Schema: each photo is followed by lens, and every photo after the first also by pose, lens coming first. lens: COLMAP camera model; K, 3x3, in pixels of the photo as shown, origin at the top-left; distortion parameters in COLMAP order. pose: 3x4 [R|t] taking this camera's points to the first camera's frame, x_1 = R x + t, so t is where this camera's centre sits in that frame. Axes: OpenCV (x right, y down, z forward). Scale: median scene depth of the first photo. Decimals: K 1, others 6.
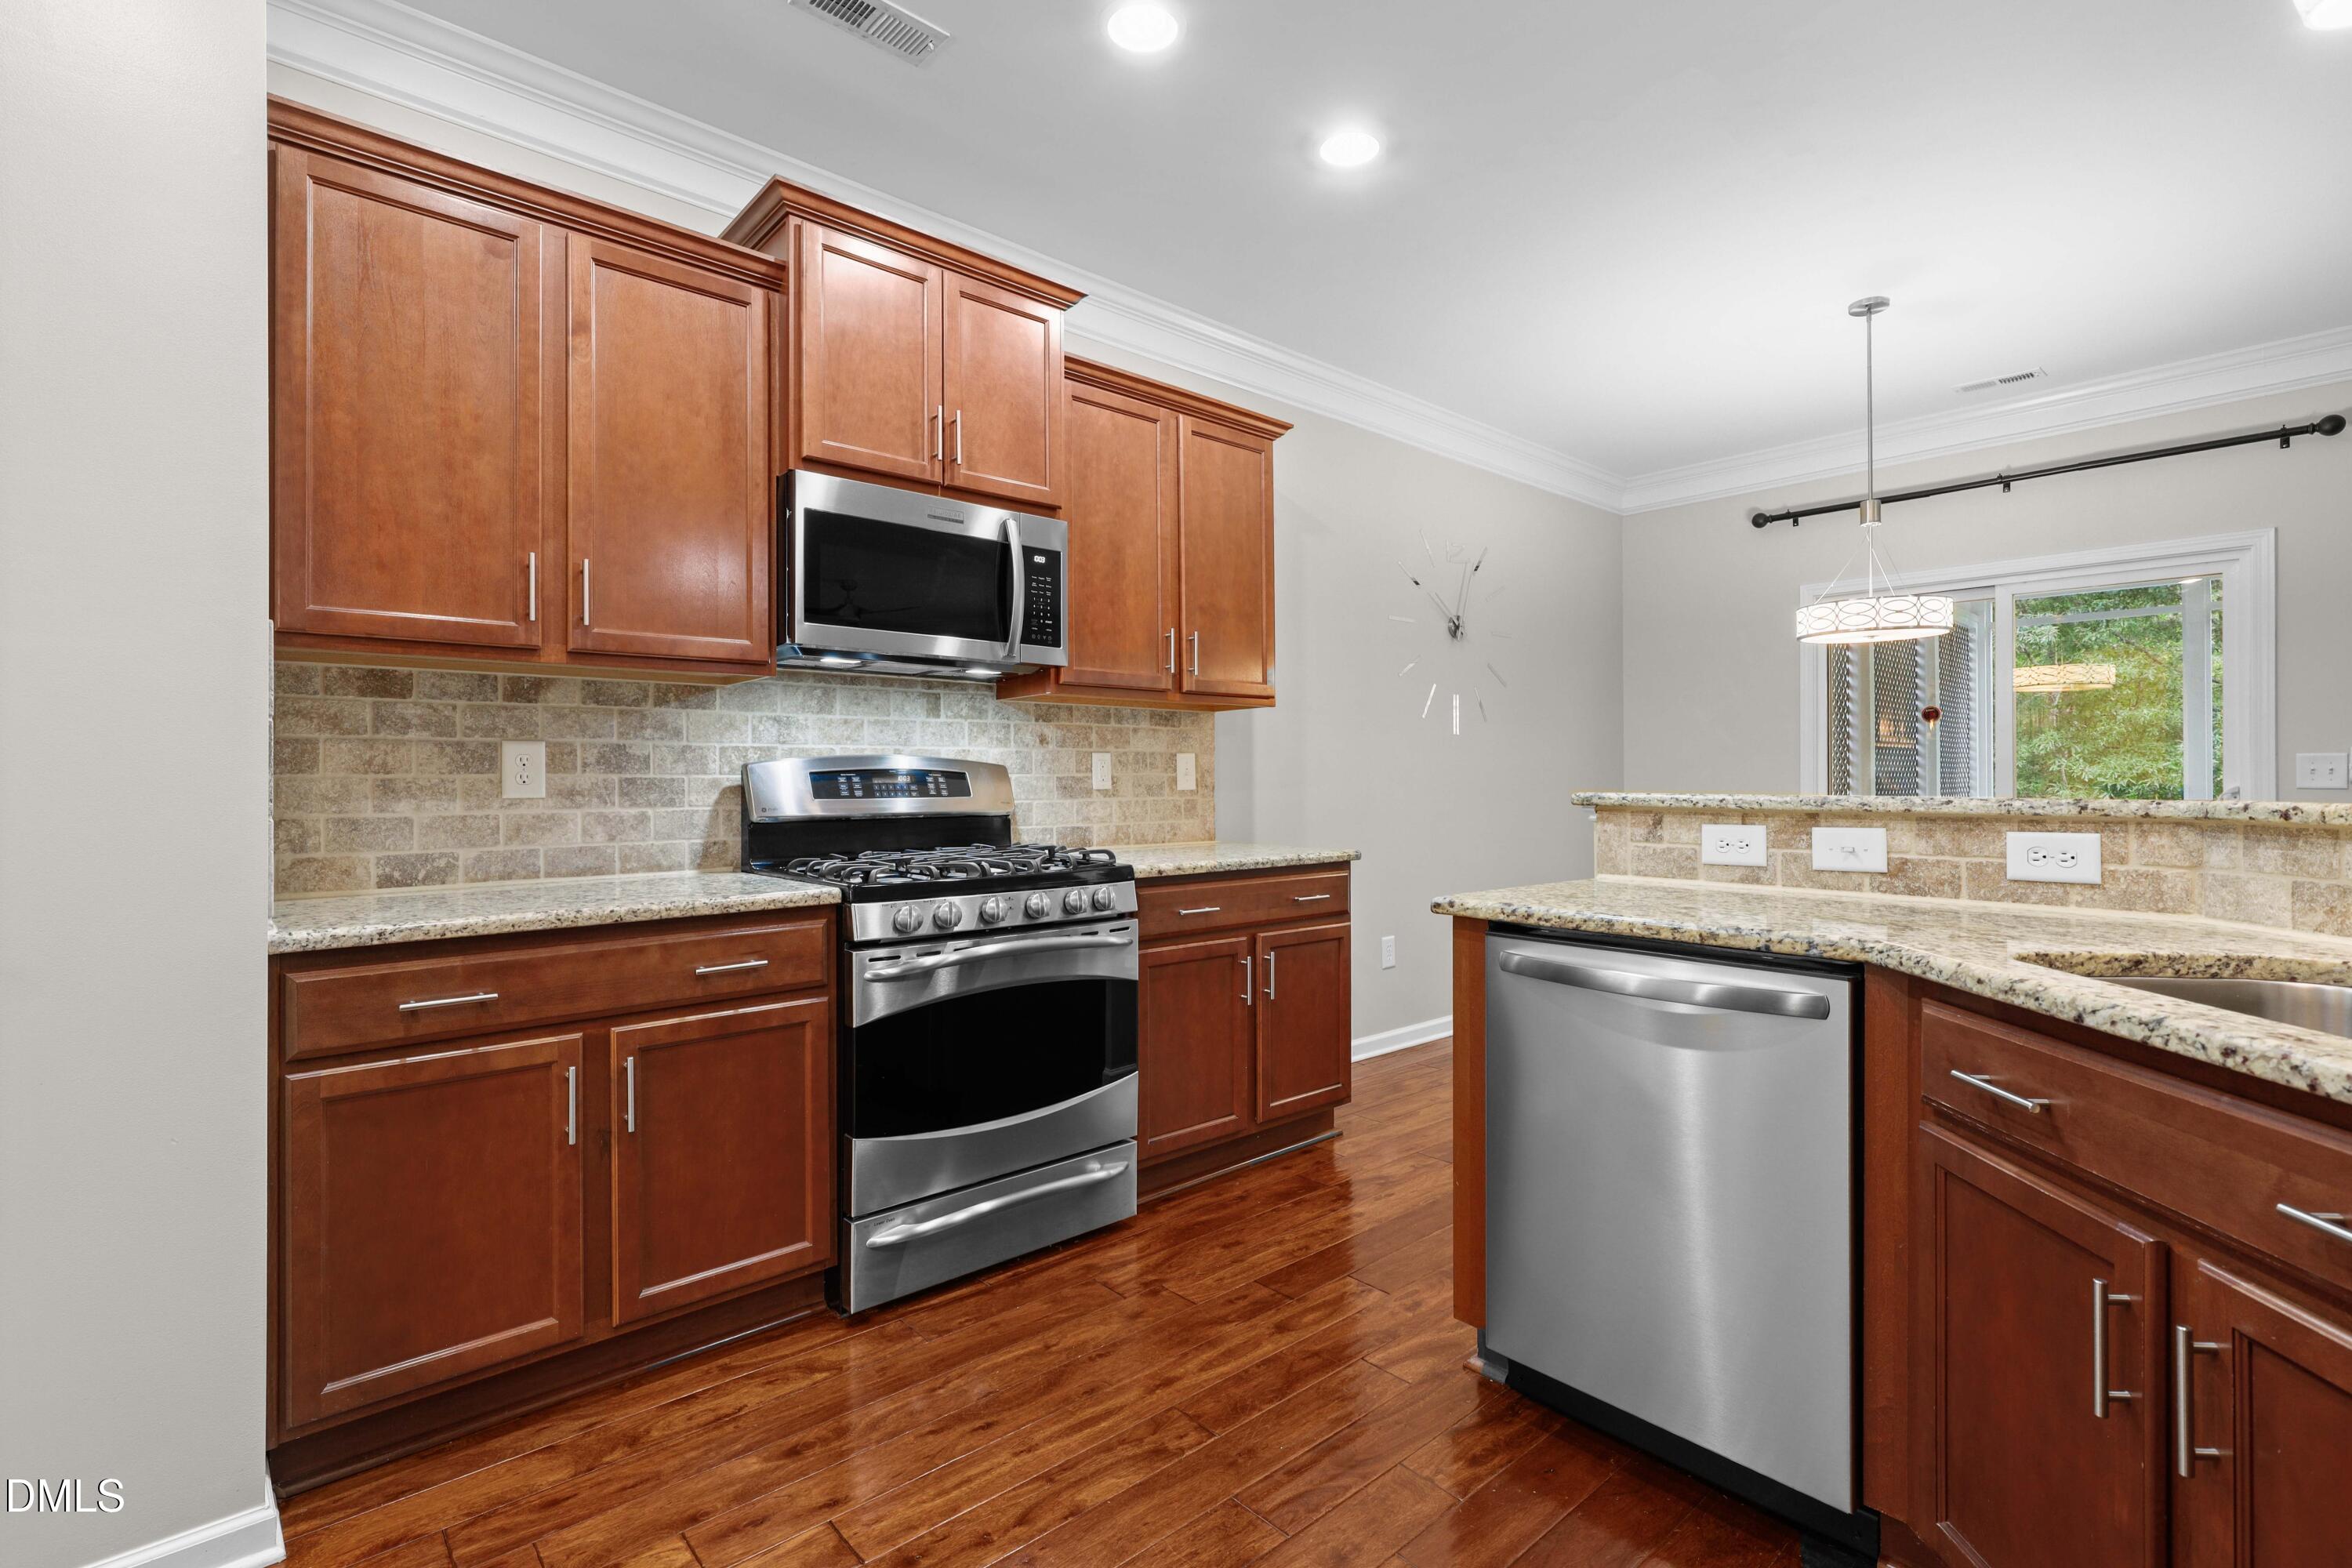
lens RADIAL K [[1064.5, 0, 1213.7], [0, 1064.5, 759.3], [0, 0, 1]] dist [-0.000979, -0.001282]
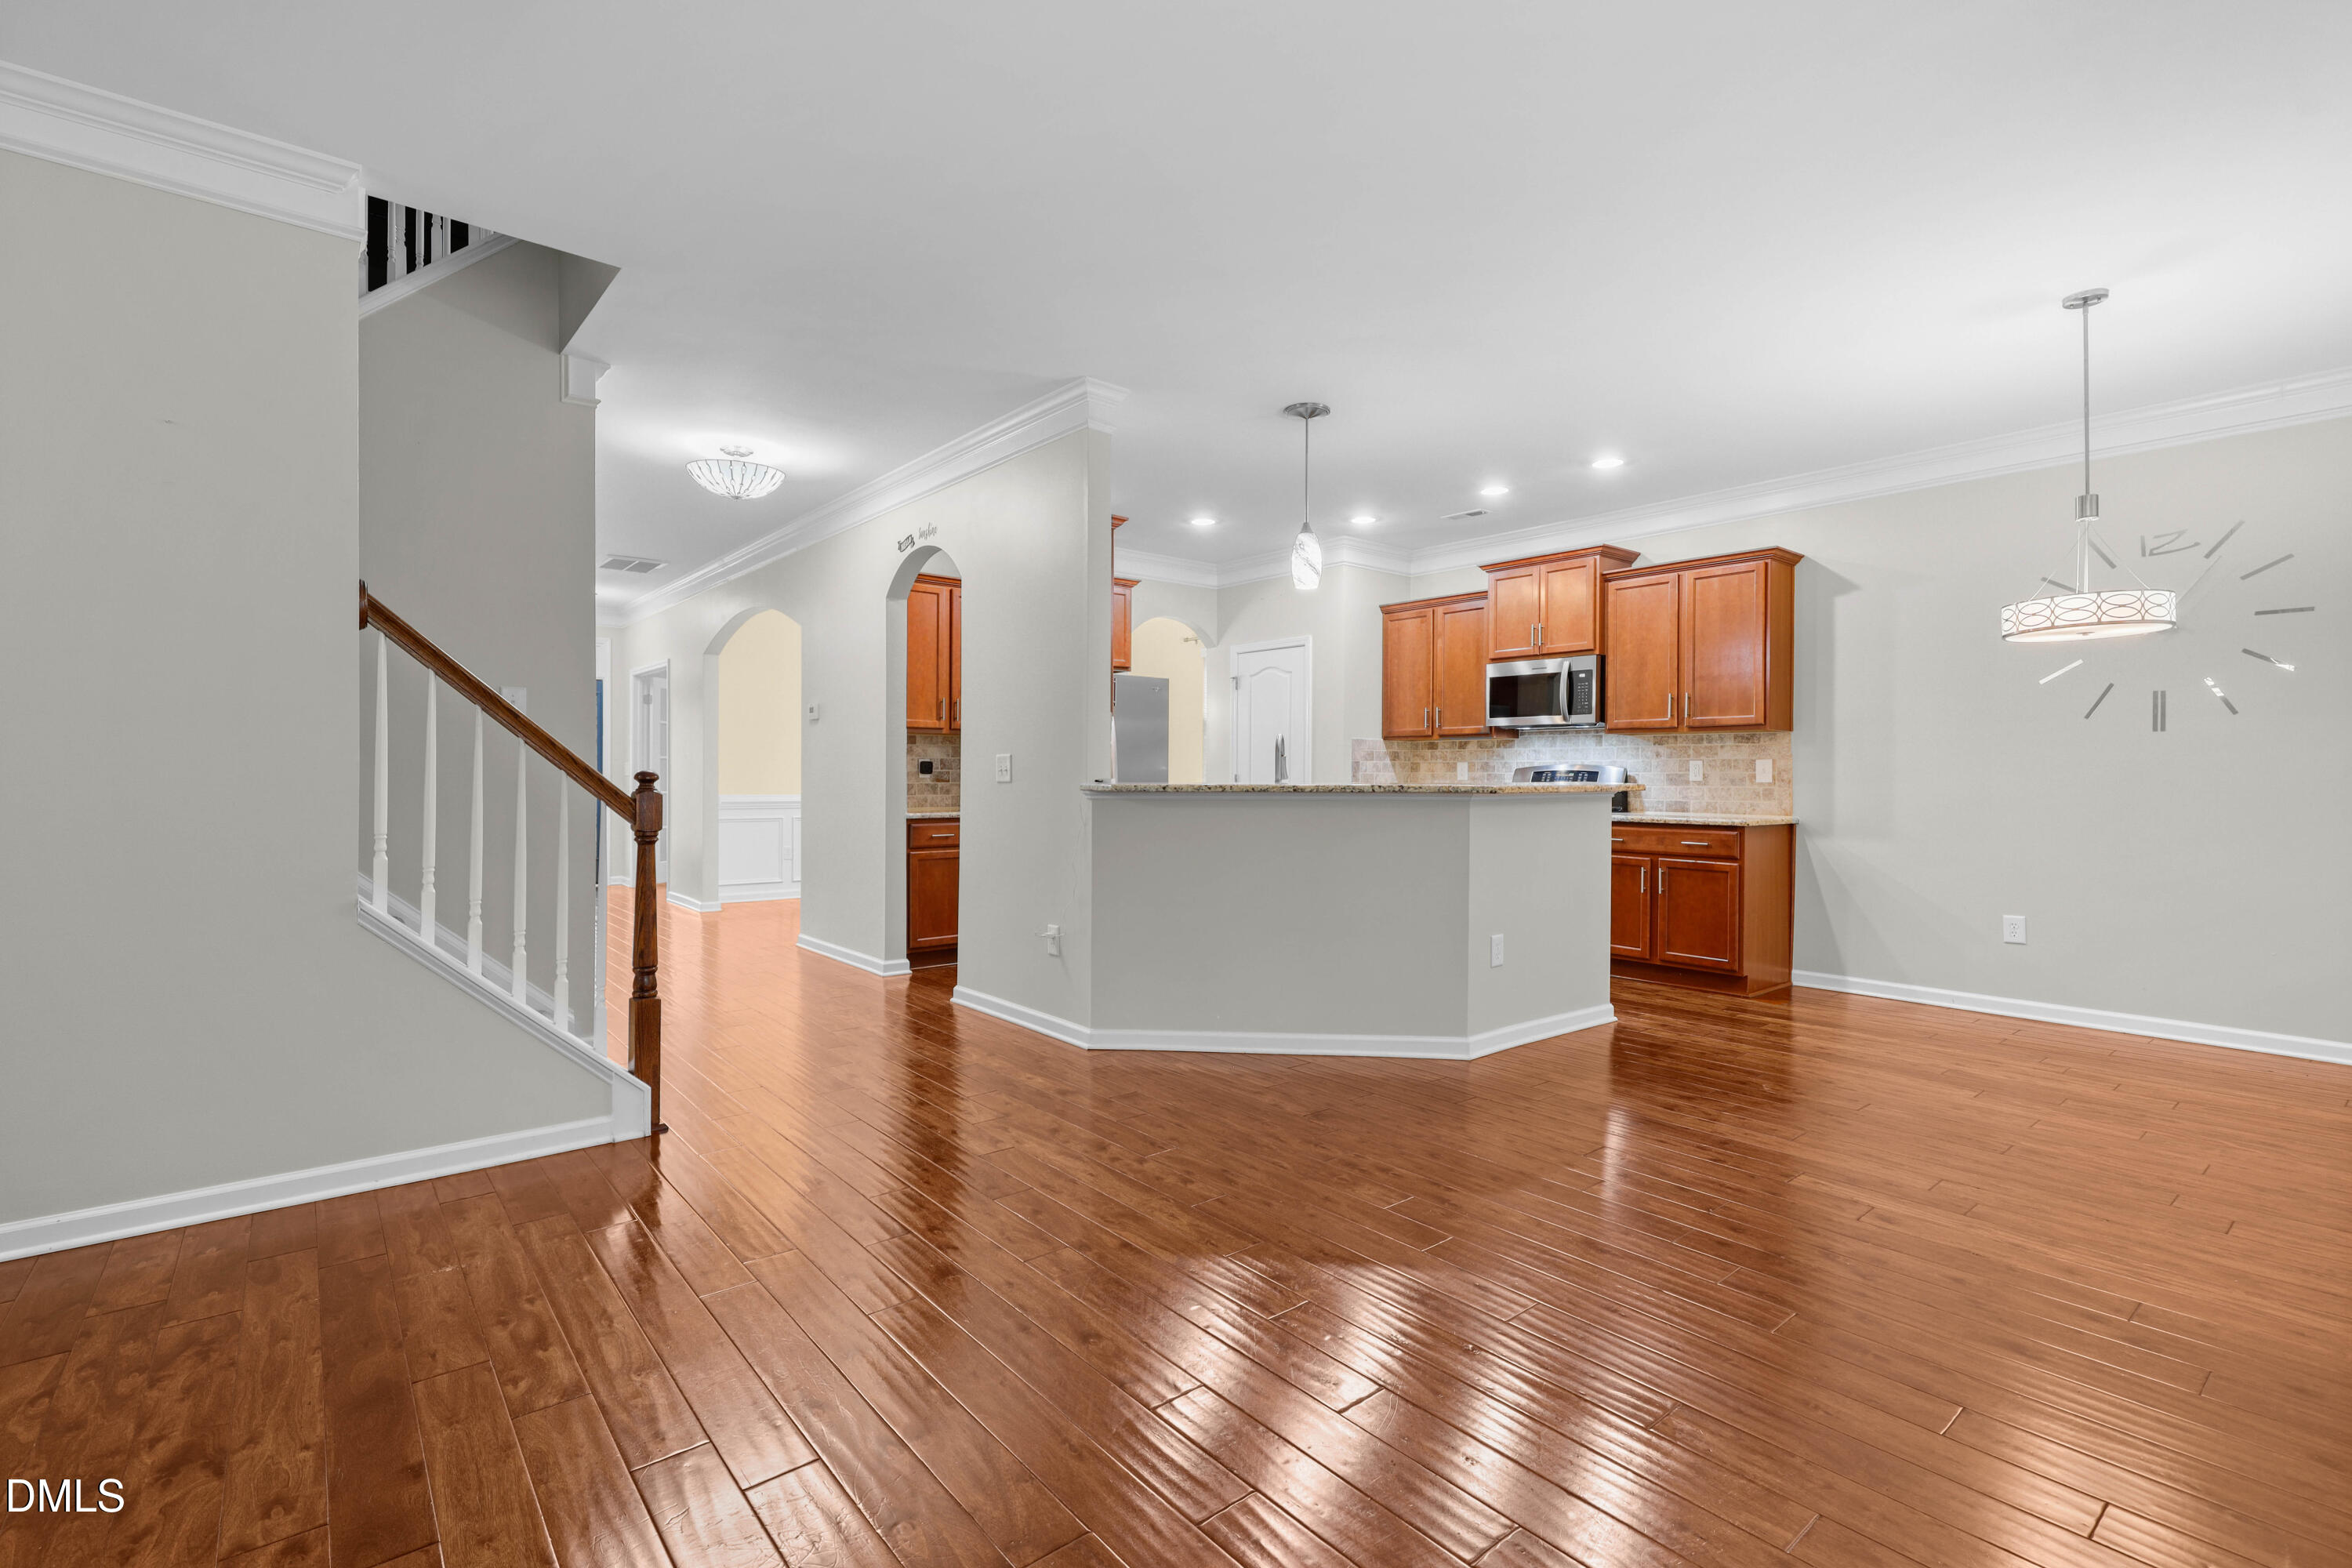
lens RADIAL K [[1064.5, 0, 1167.2], [0, 1064.5, 769.7], [0, 0, 1]] dist [-0.000979, -0.001282]
pose [[-0.067462, -0.002627, -0.997718, 2.005387], [0.012660, 0.999914, -0.003489, 0.005020], [0.997641, -0.012866, -0.067423, 0.276860]]
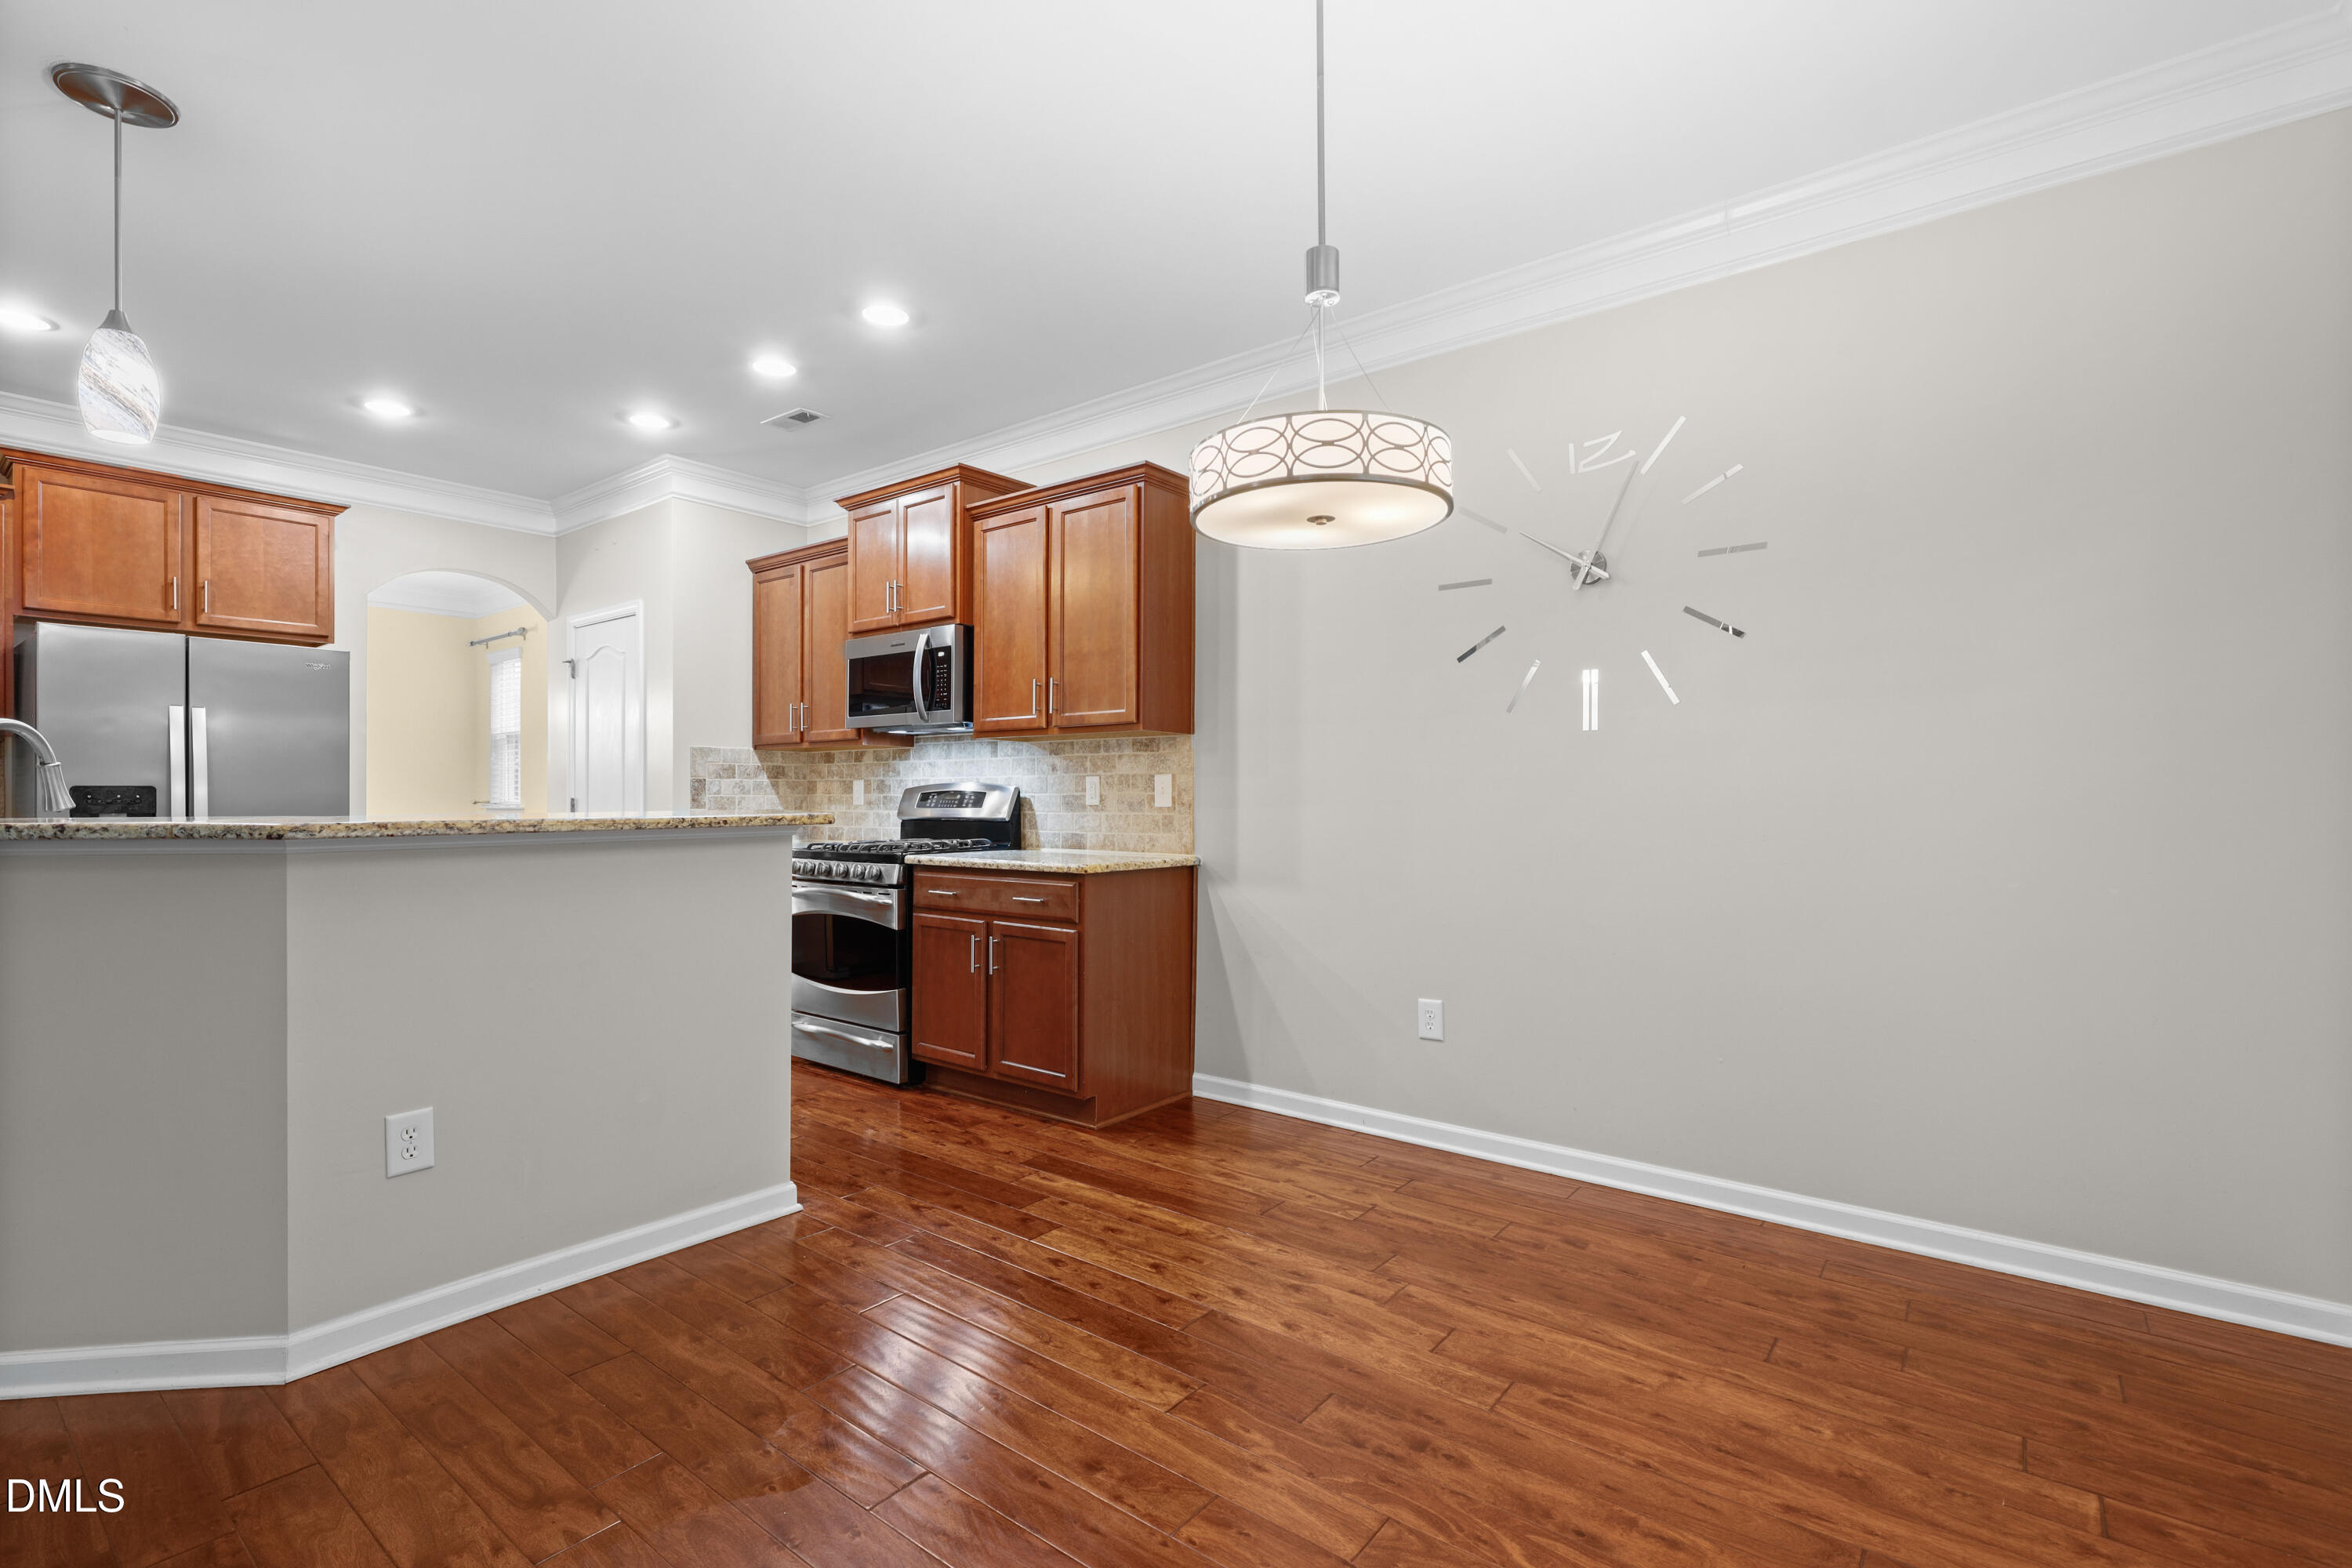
lens RADIAL K [[1064.5, 0, 1172.3], [0, 1064.5, 792.4], [0, 0, 1]] dist [-0.000979, -0.001282]
pose [[0.153981, -0.002562, -0.988070, 1.341370], [0.017238, 0.999851, 0.000094, 0.016750], [0.987923, -0.017047, 0.154002, 1.042971]]
